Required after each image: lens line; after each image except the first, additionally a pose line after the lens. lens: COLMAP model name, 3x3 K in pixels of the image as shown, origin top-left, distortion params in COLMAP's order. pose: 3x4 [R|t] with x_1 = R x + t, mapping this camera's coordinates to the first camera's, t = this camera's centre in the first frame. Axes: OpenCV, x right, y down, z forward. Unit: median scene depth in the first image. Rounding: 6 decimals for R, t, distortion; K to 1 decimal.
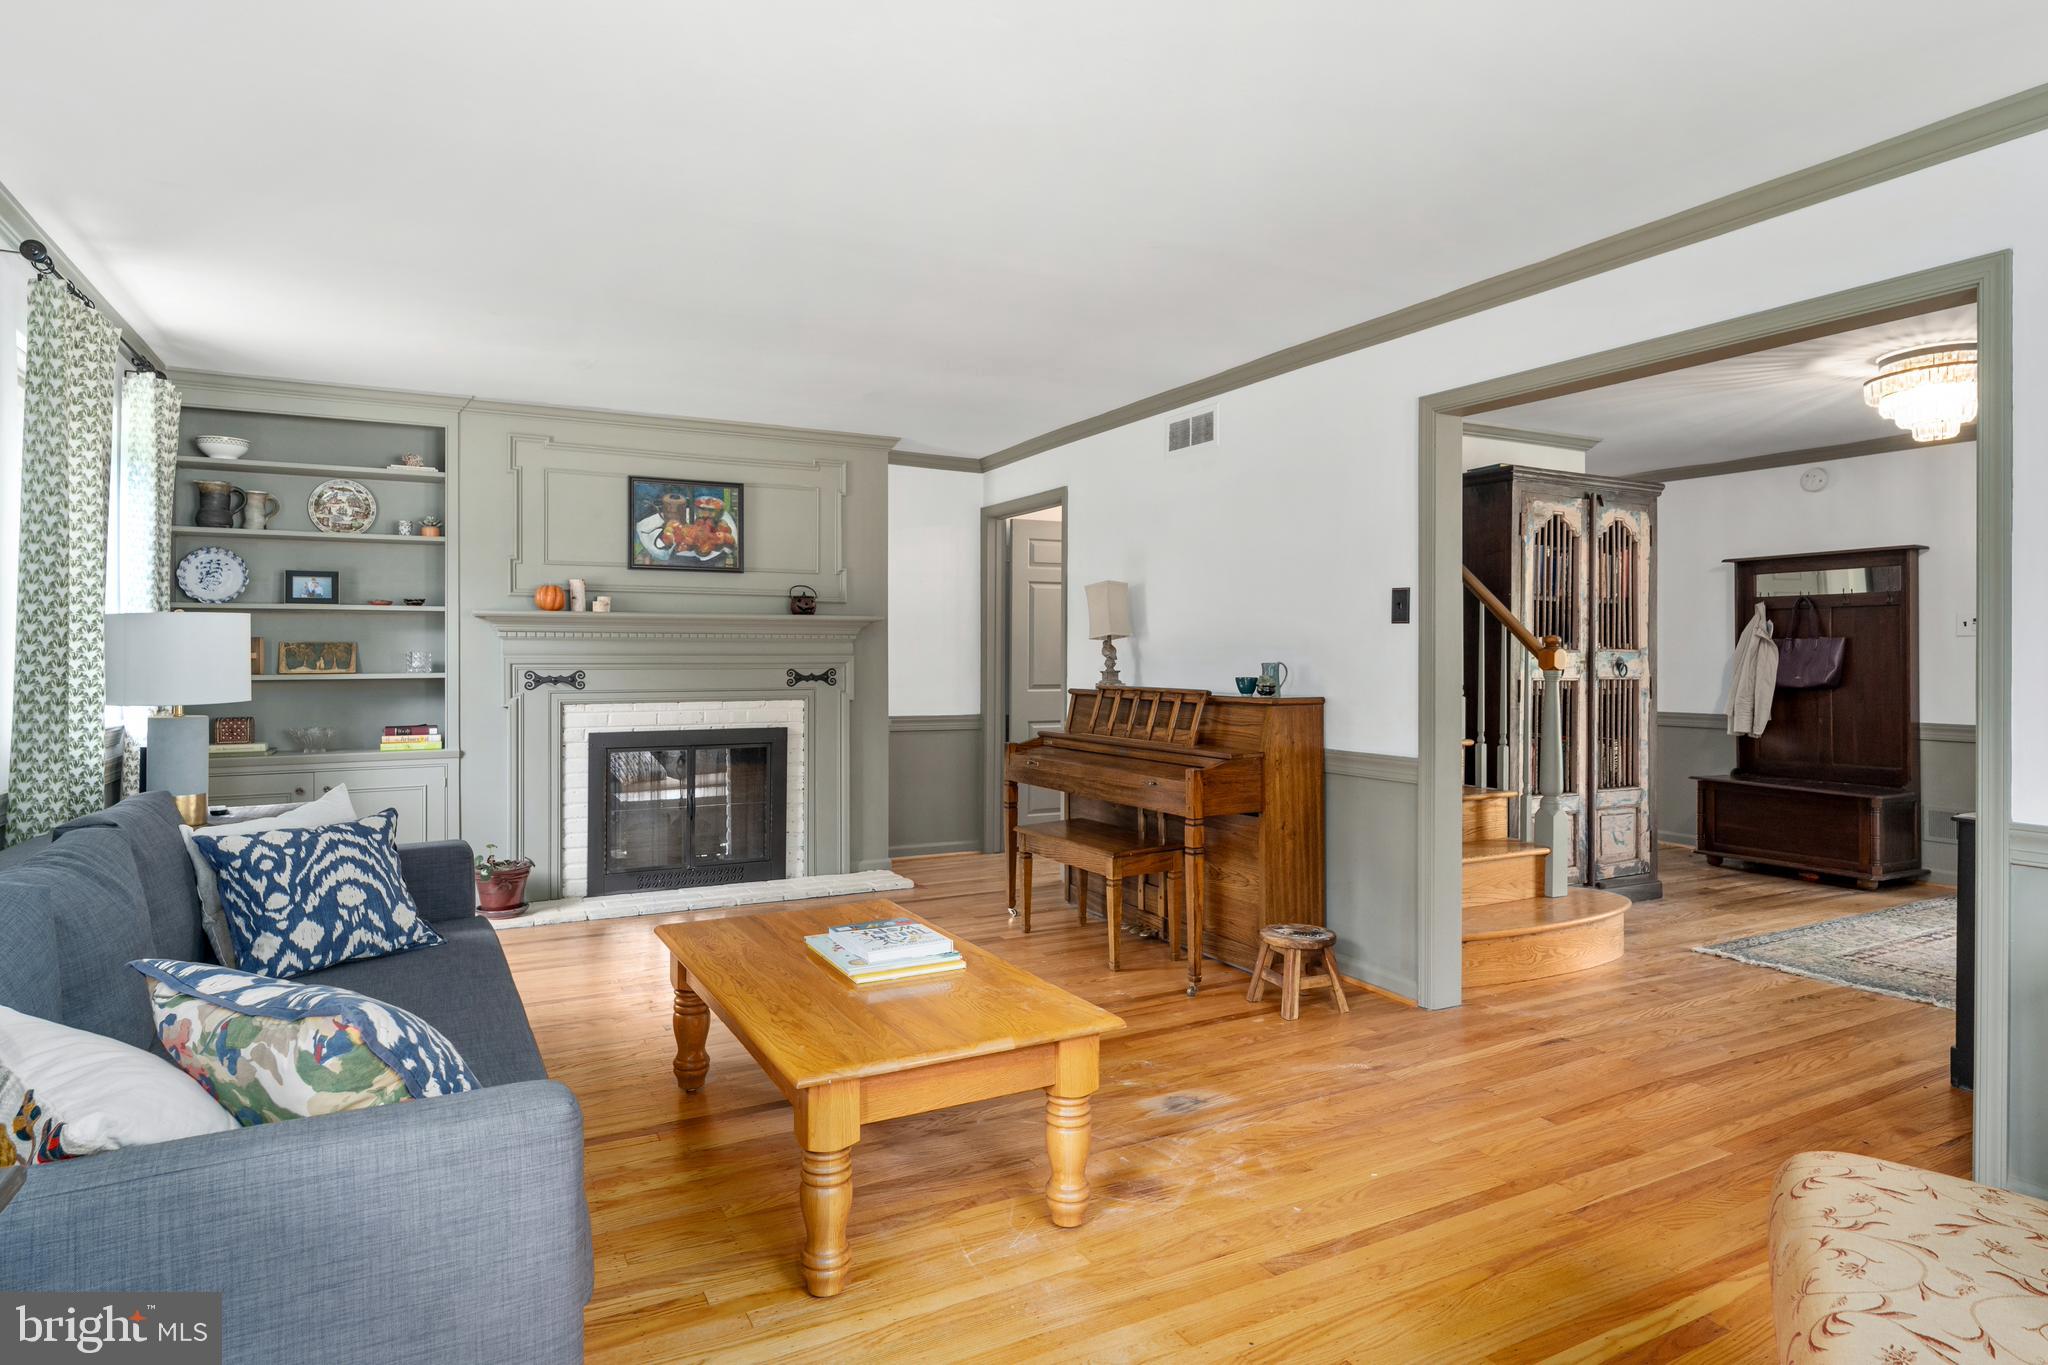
lens RADIAL K [[1148.8, 0, 1036.8], [0, 1148.8, 647.5], [0, 0, 1]] dist [0.000686, 0.000628]
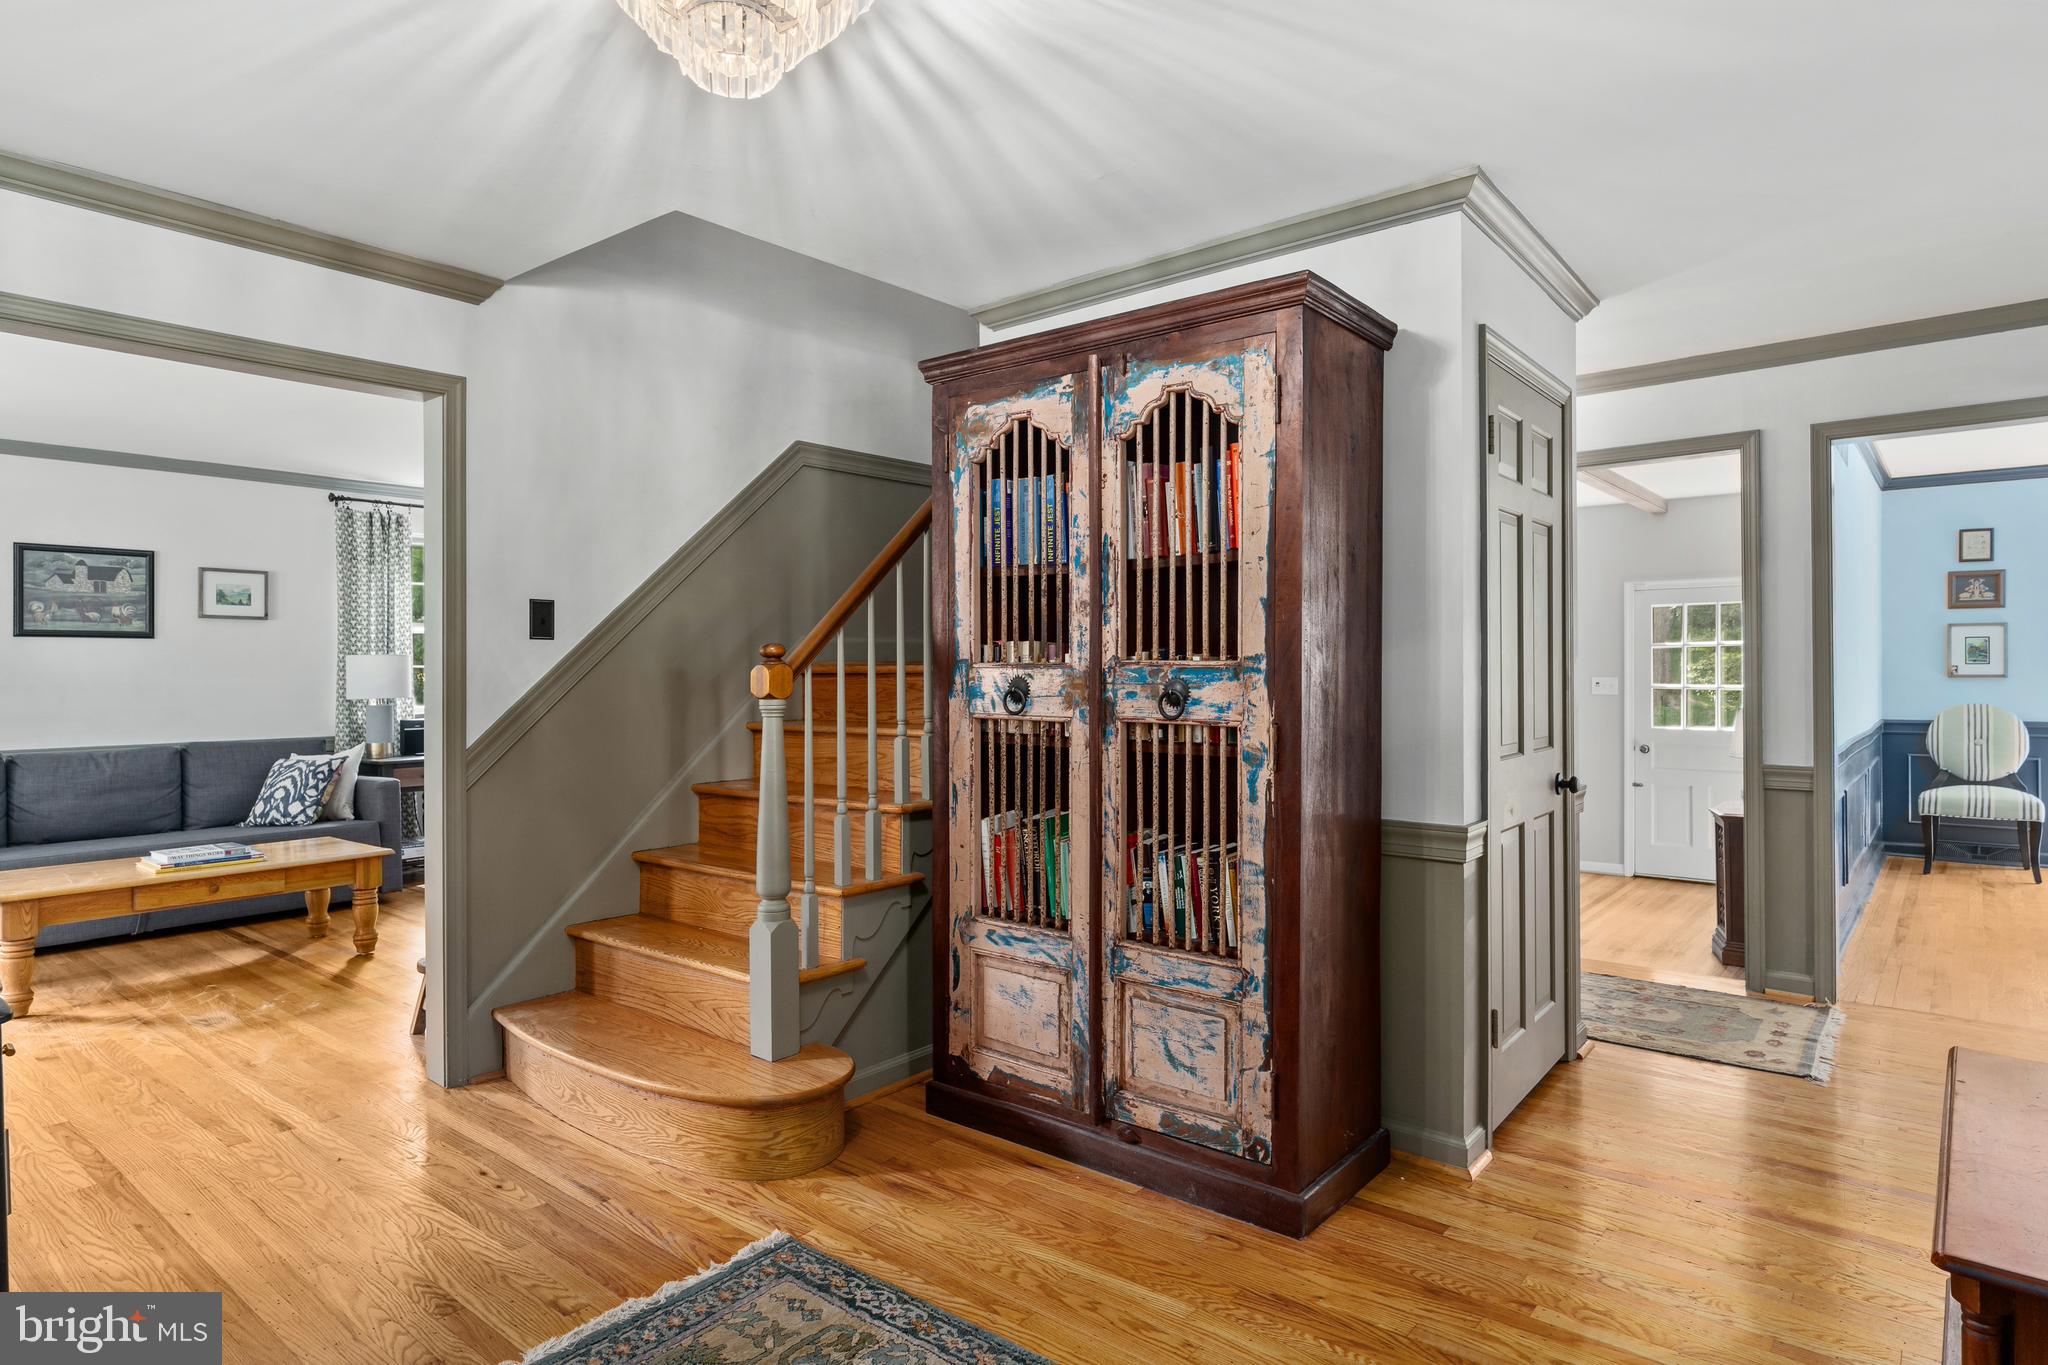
lens RADIAL K [[1148.8, 0, 1018.6], [0, 1148.8, 676.0], [0, 0, 1]] dist [0.000686, 0.000628]
pose [[0.370679, -0.002171, -0.928759, 1.267057], [0.004568, 0.999989, -0.000515, 0.010915], [0.928750, -0.004052, 0.370685, 1.044358]]
